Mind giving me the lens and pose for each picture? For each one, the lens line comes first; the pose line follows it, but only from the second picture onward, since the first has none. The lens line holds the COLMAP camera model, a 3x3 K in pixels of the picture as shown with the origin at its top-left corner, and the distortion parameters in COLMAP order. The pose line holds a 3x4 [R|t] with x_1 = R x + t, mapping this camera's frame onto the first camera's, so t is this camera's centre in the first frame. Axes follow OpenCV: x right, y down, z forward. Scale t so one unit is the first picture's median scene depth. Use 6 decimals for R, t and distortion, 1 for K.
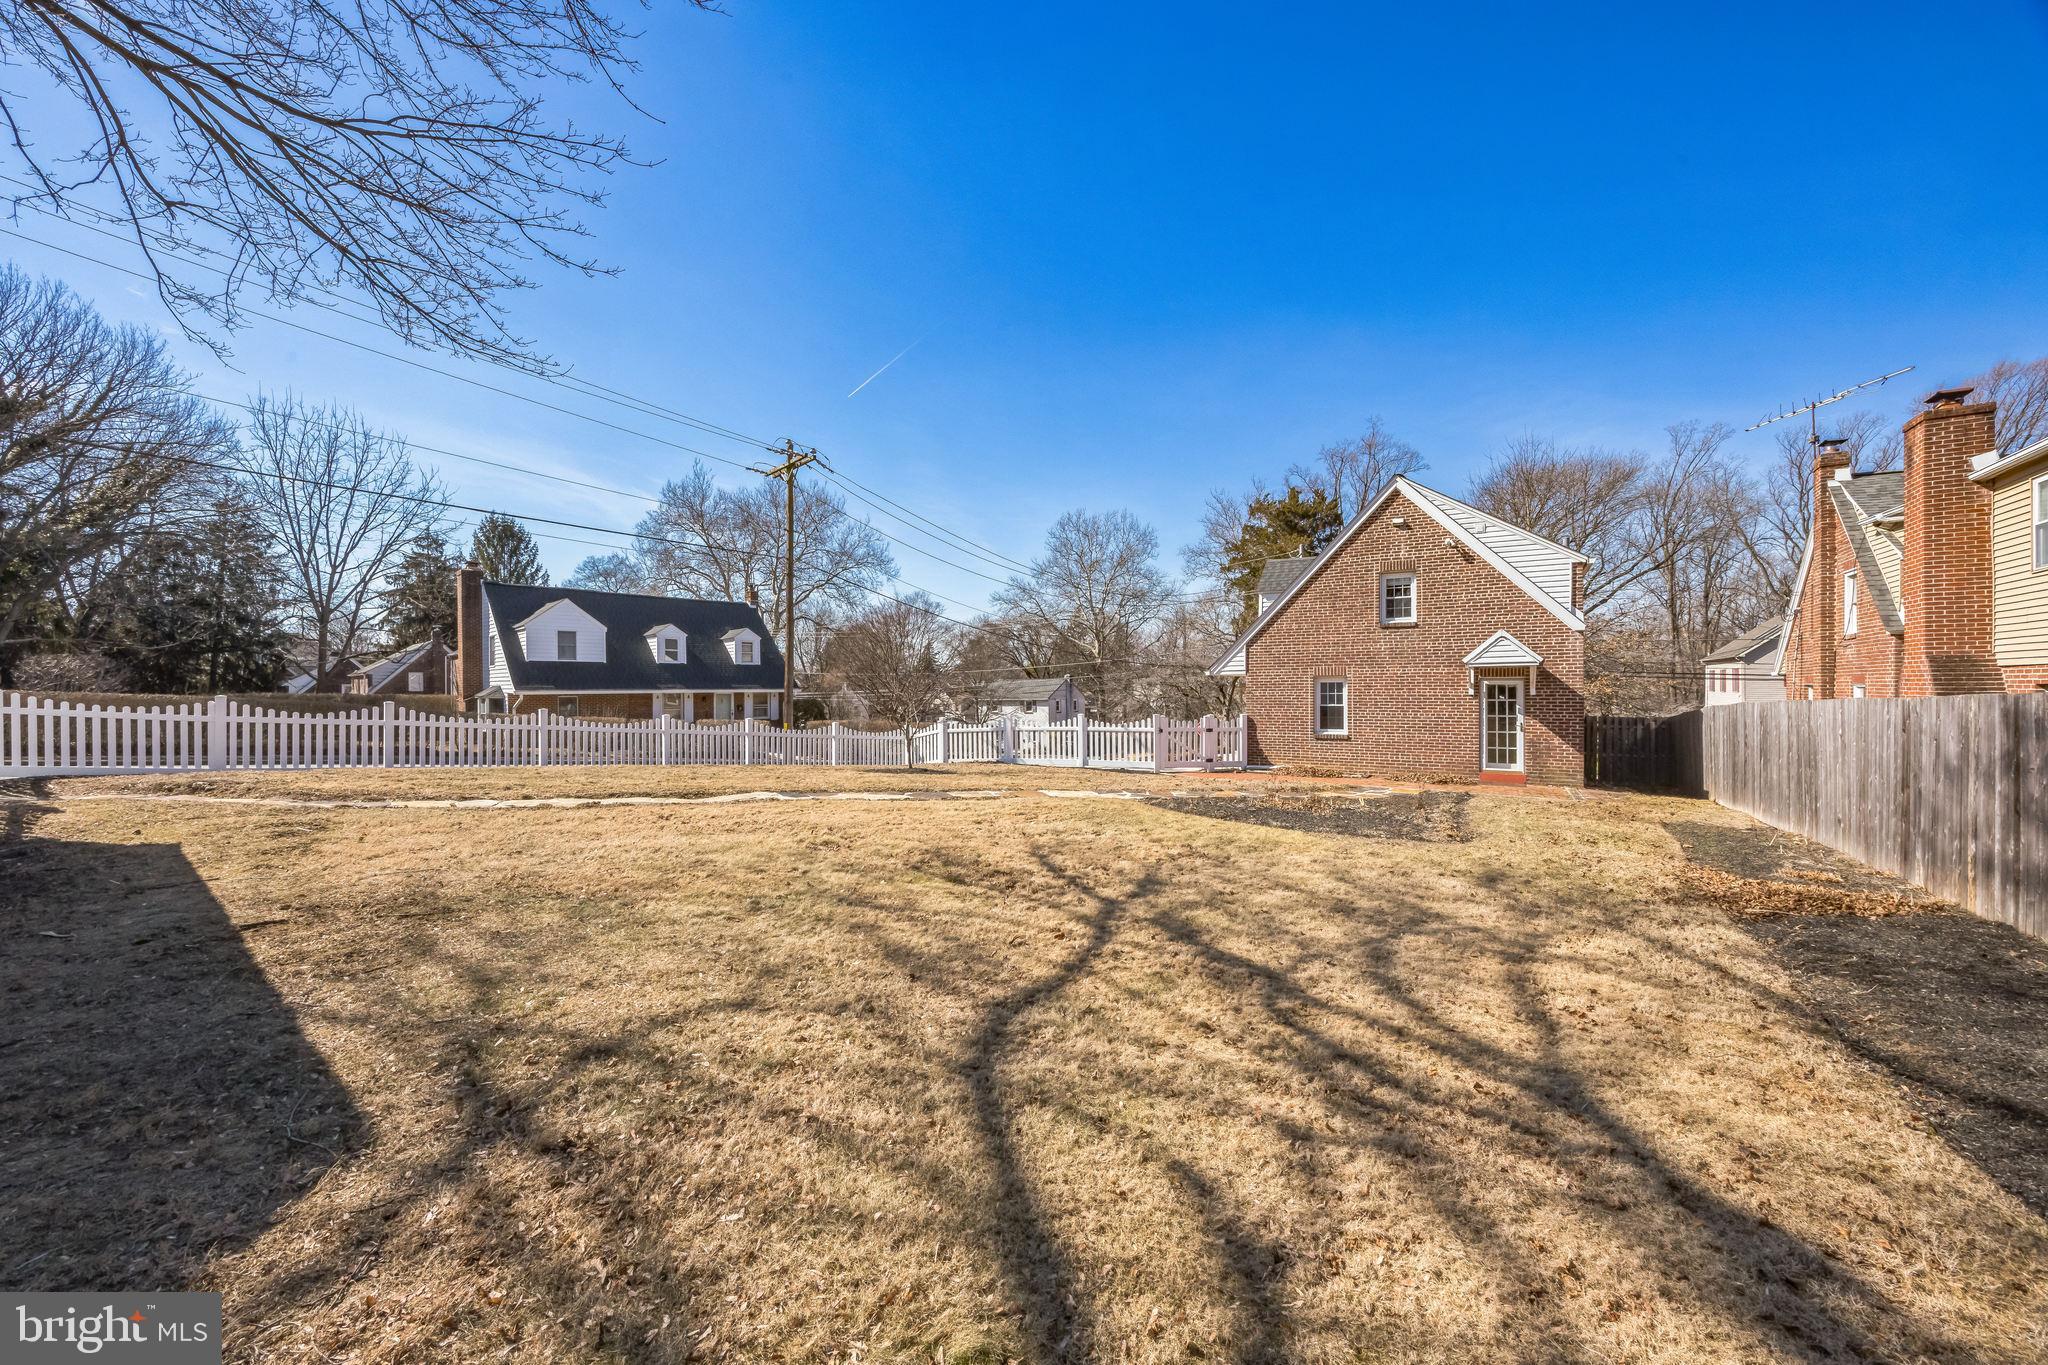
lens RADIAL K [[792.4, 0, 1019.8], [0, 792.4, 691.3], [0, 0, 1]] dist [0.000398, 0.000076]
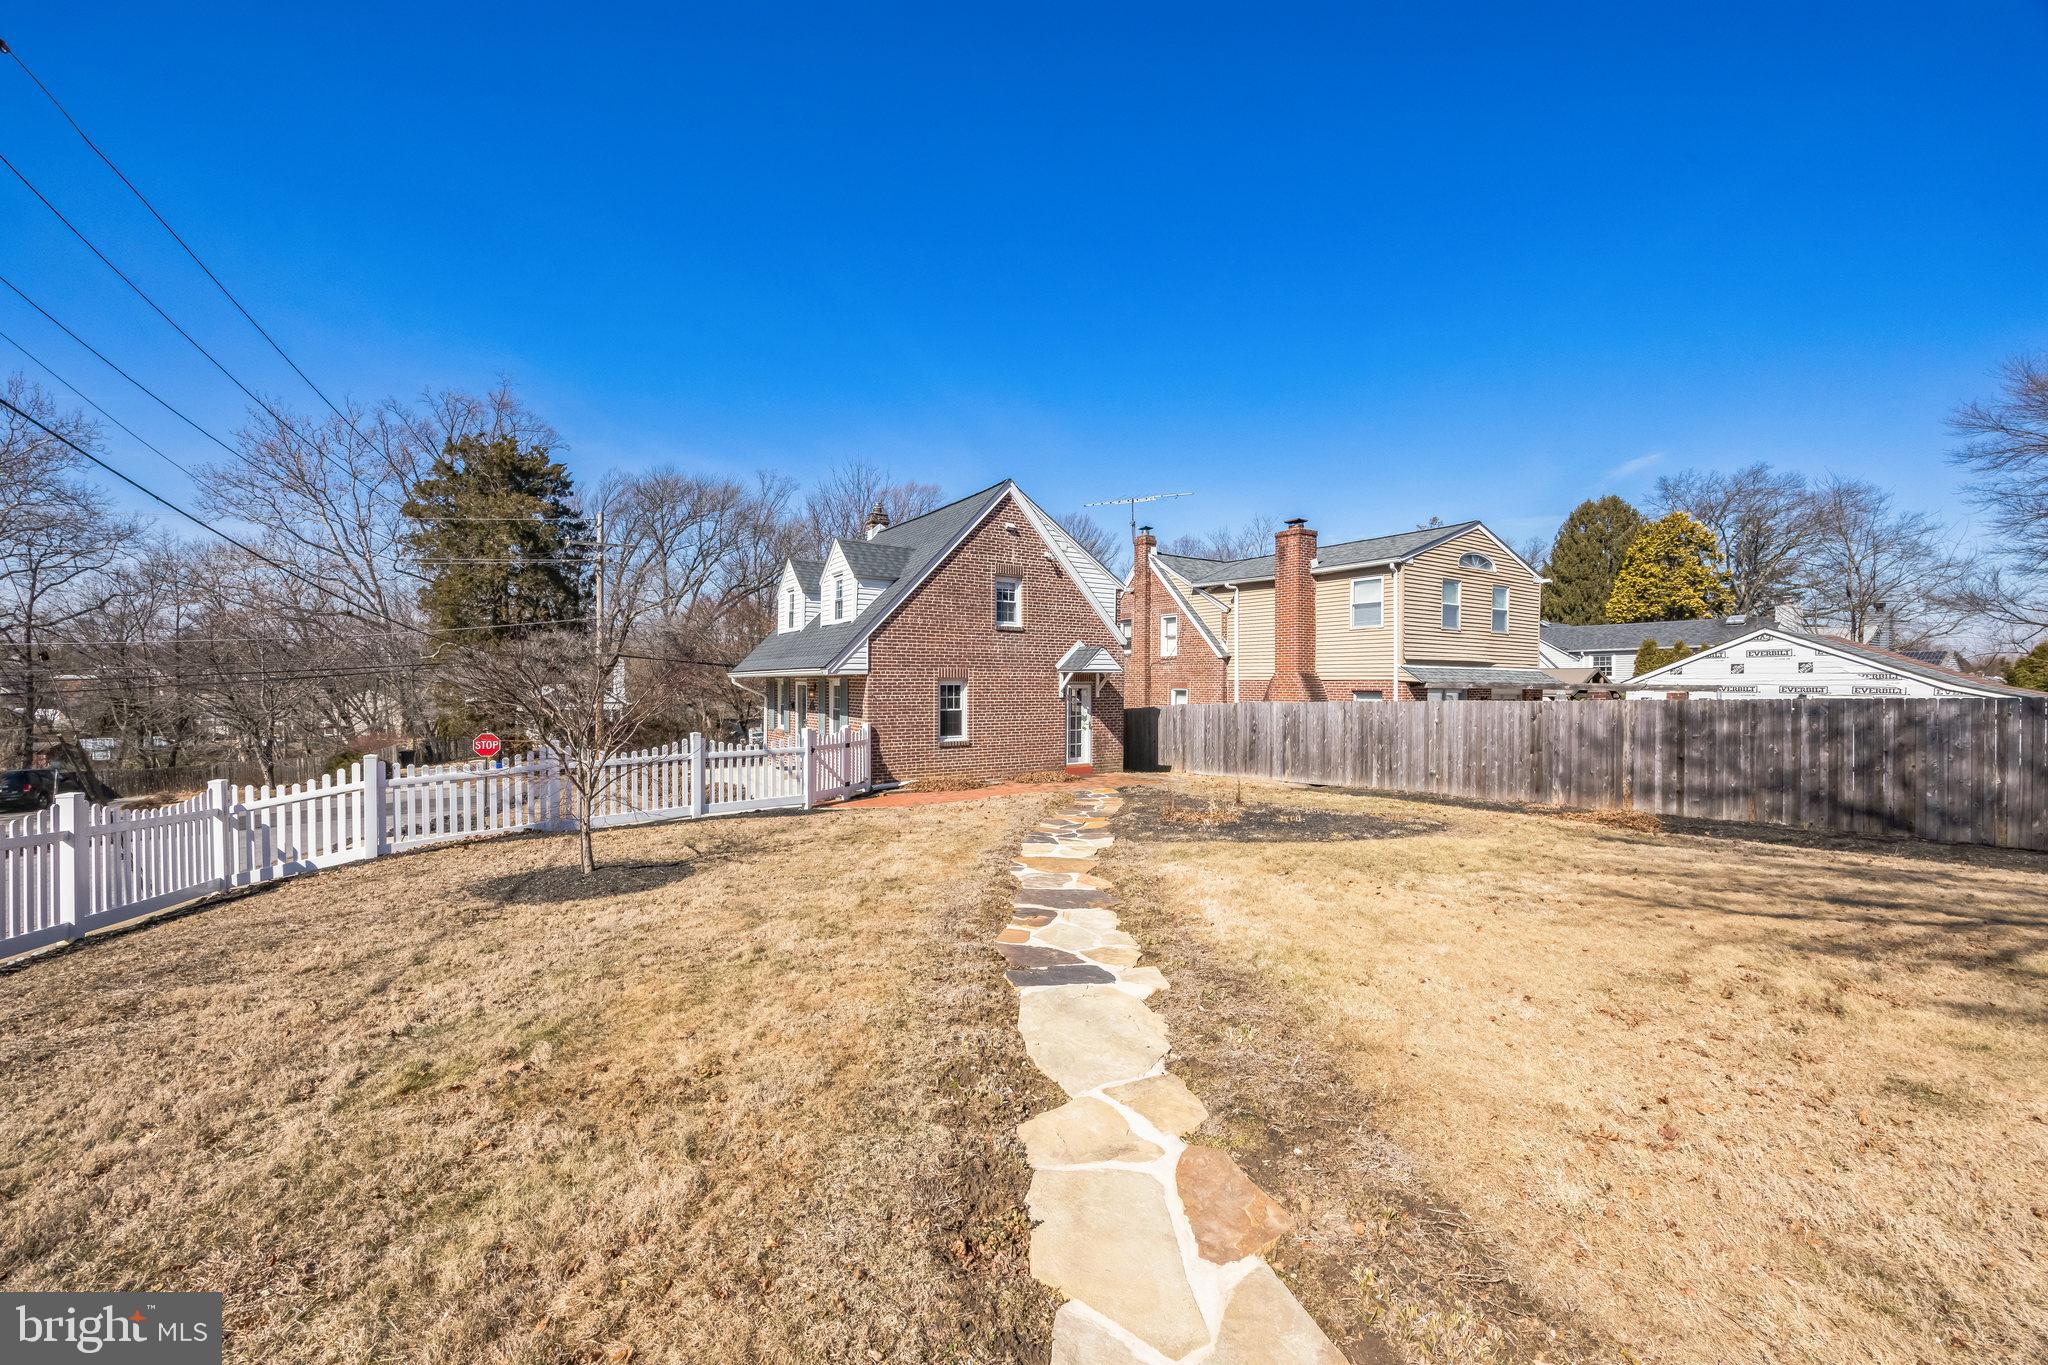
lens RADIAL K [[792.4, 0, 1019.8], [0, 792.4, 691.3], [0, 0, 1]] dist [0.000398, 0.000076]
pose [[0.416660, -0.001914, 0.909060, -0.394153], [-0.001528, 0.999995, 0.002806, -0.006303], [-0.909061, -0.002558, 0.416655, 0.515708]]
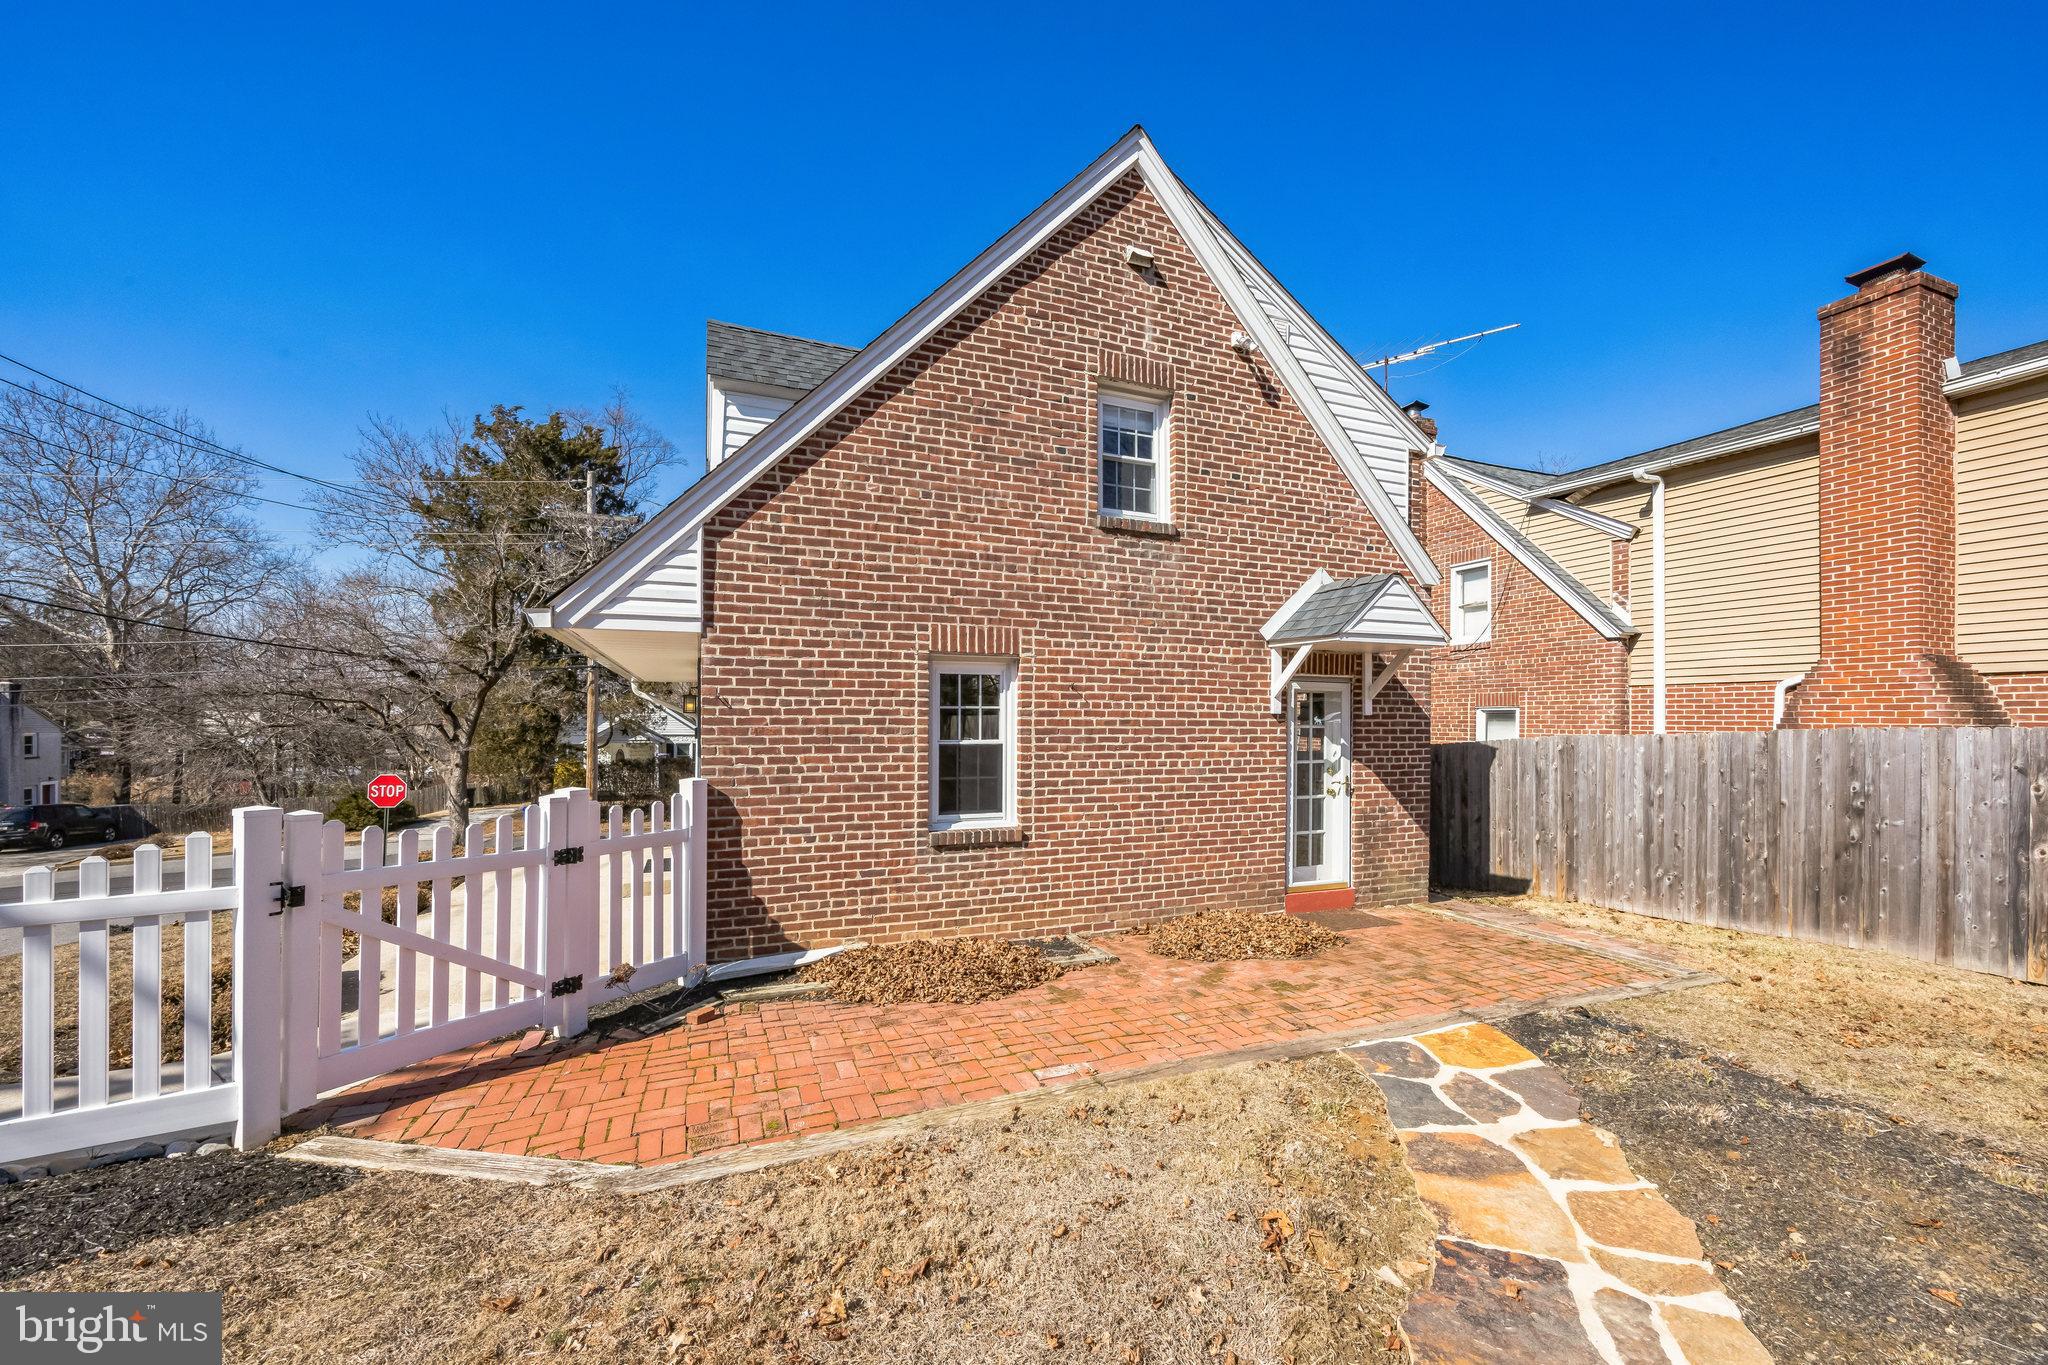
lens RADIAL K [[792.4, 0, 1020.7], [0, 792.4, 716.1], [0, 0, 1]] dist [-0.001696, -0.000086]
pose [[0.588074, 0.013529, 0.808694, 0.127663], [-0.005547, 0.999904, -0.012695, 0.010139], [-0.808788, 0.002980, 0.588093, 0.747618]]
